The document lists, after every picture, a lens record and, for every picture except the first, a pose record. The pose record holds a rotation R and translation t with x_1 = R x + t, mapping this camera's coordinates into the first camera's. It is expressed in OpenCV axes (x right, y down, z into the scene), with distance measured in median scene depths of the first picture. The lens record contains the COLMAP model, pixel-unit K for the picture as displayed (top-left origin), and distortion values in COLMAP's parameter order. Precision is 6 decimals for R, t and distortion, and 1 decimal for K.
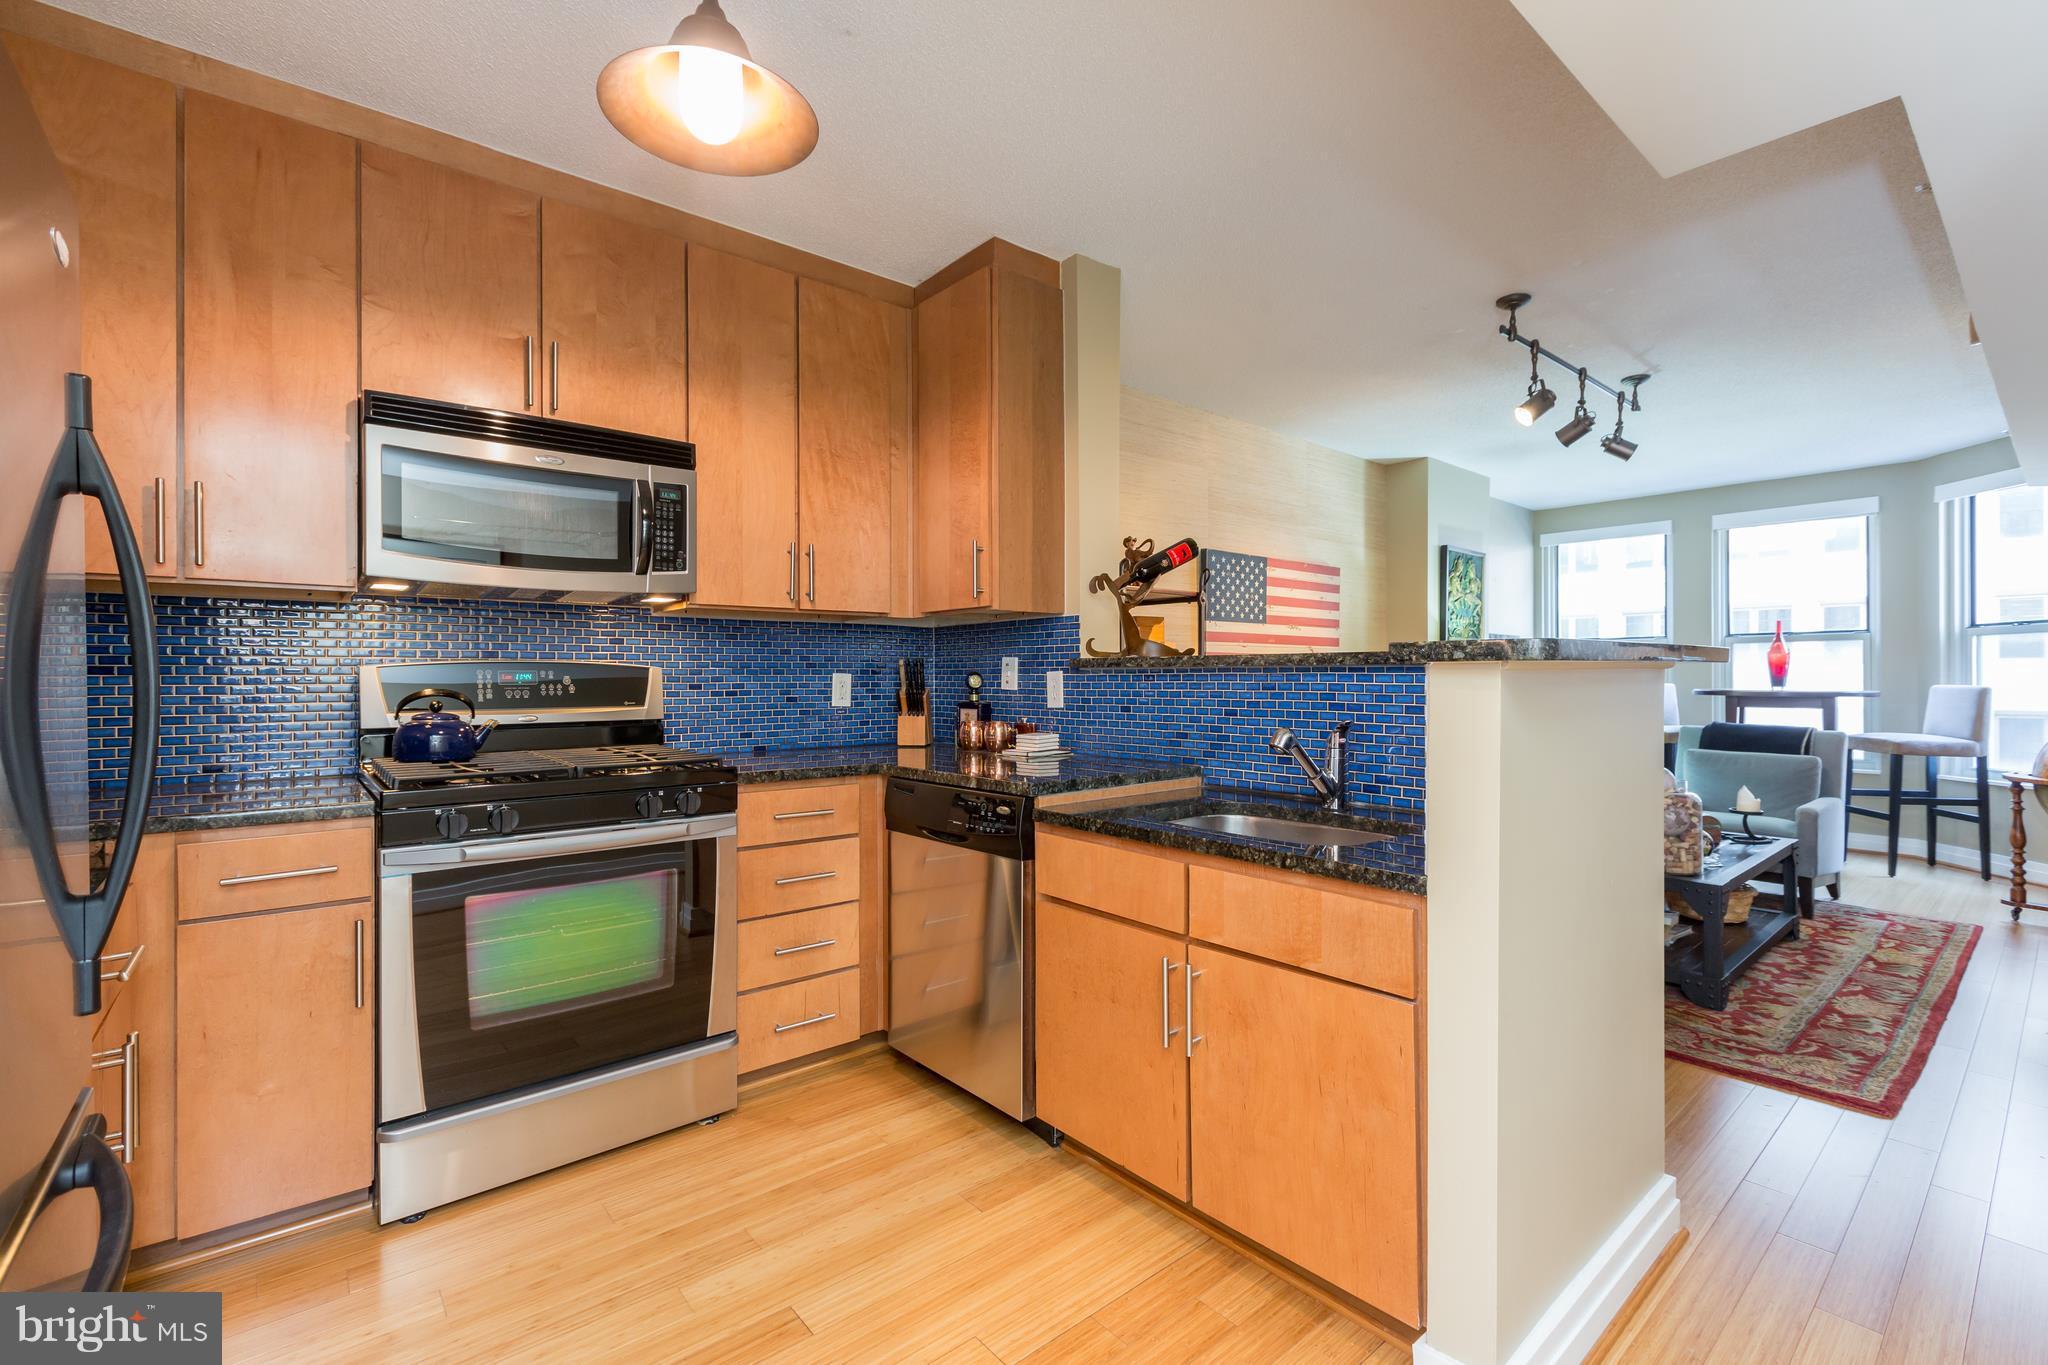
lens RADIAL K [[897.1, 0, 1016.0], [0, 897.1, 685.5], [0, 0, 1]] dist [0.002798, -0.001007]
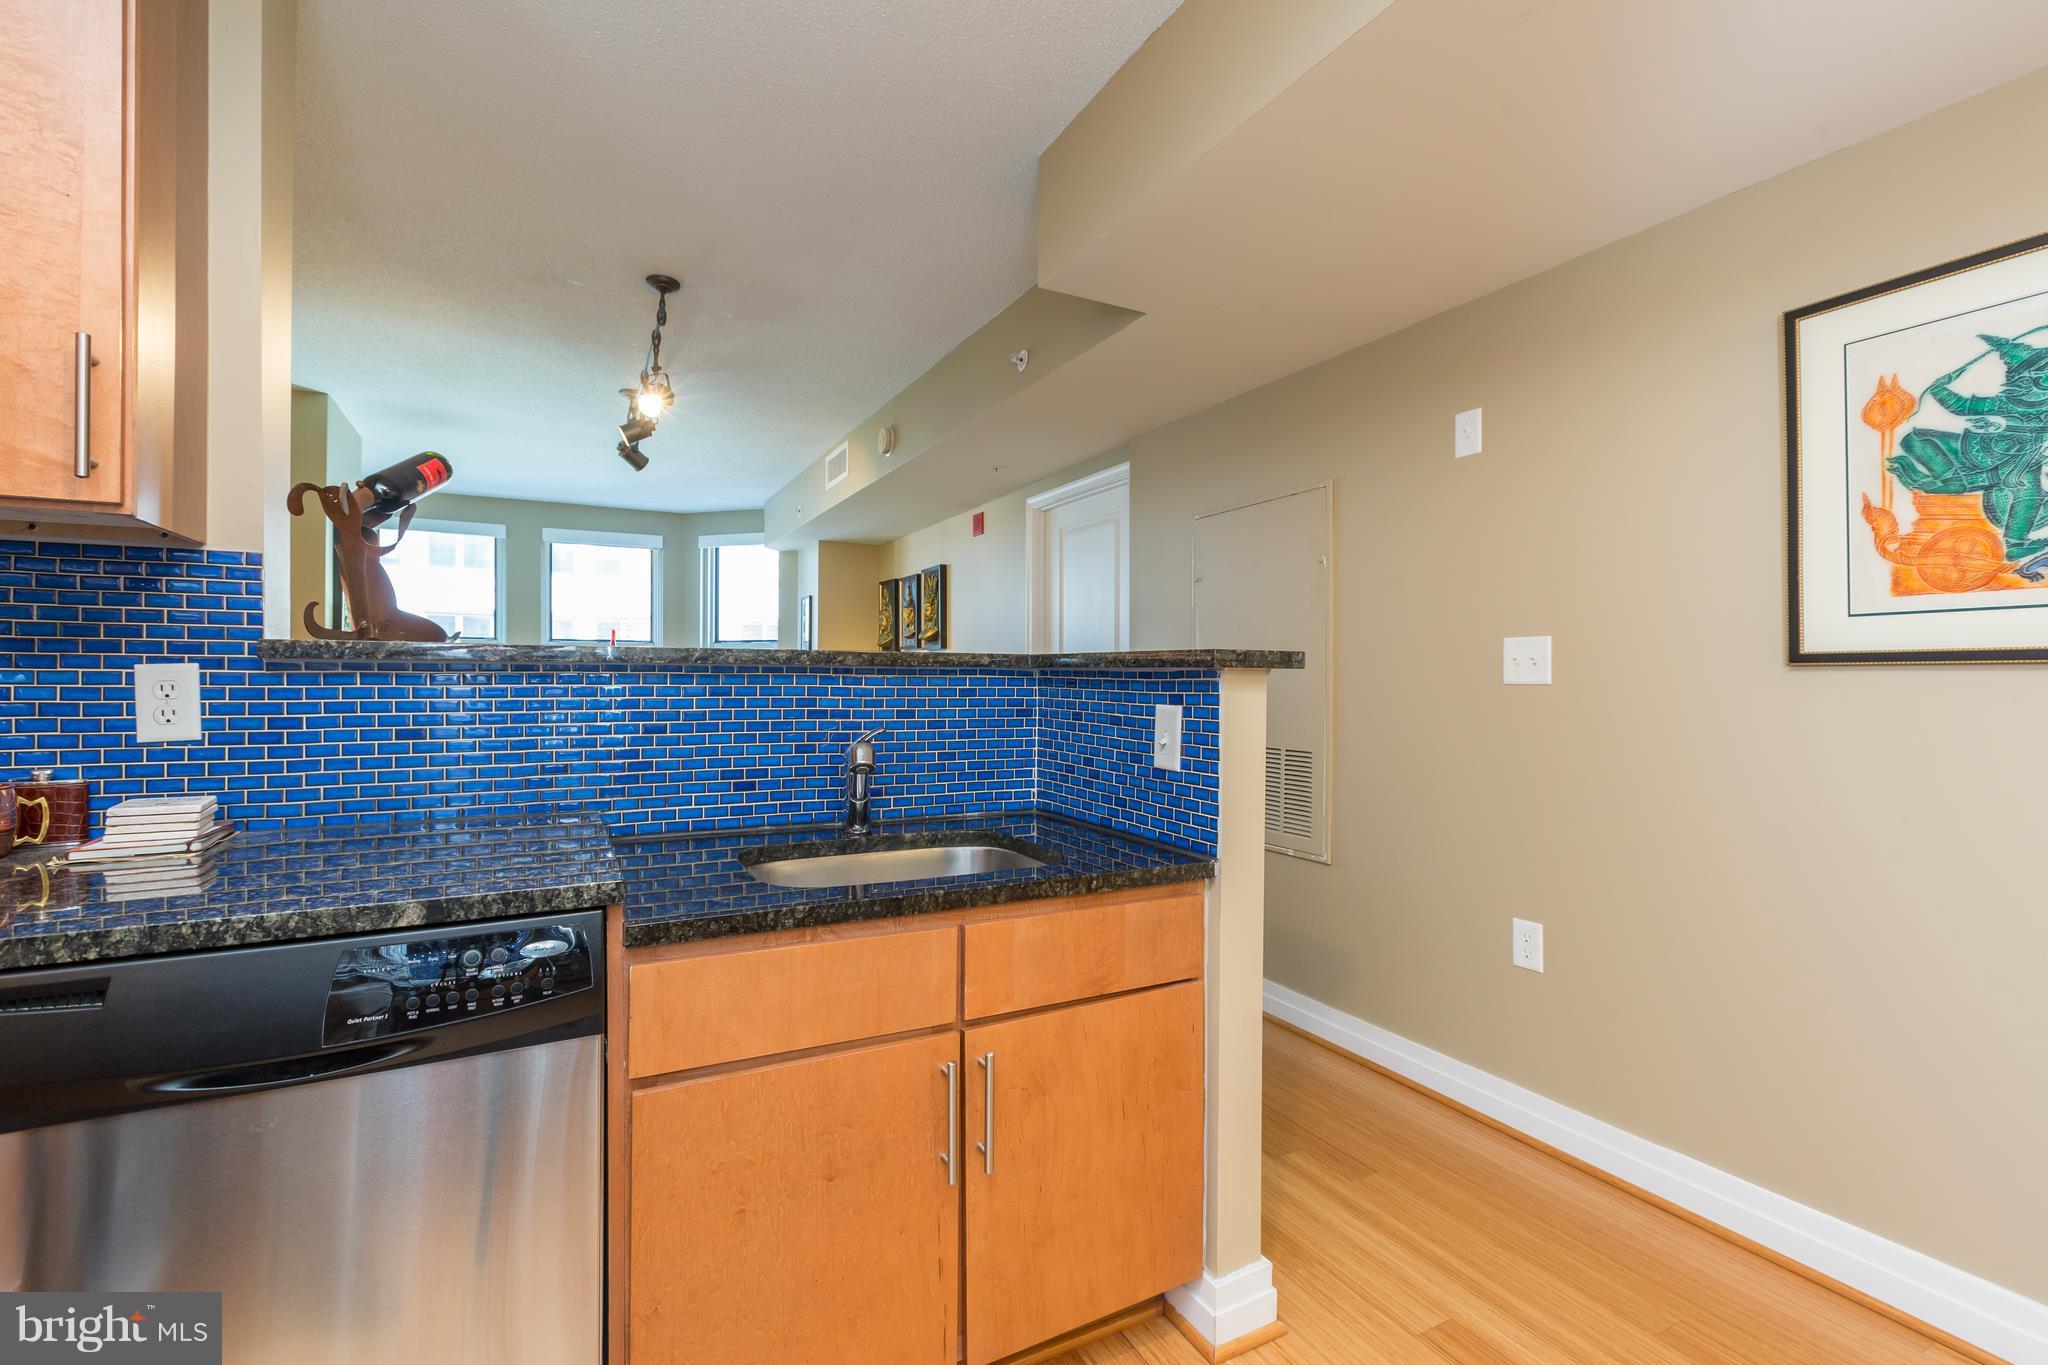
lens RADIAL K [[897.1, 0, 1011.8], [0, 897.1, 682.4], [0, 0, 1]] dist [0.002798, -0.001007]
pose [[0.212518, -0.000622, 0.977157, -0.327342], [0.003937, 0.999992, -0.000220, -0.004388], [-0.977149, 0.003893, 0.212519, 0.480841]]
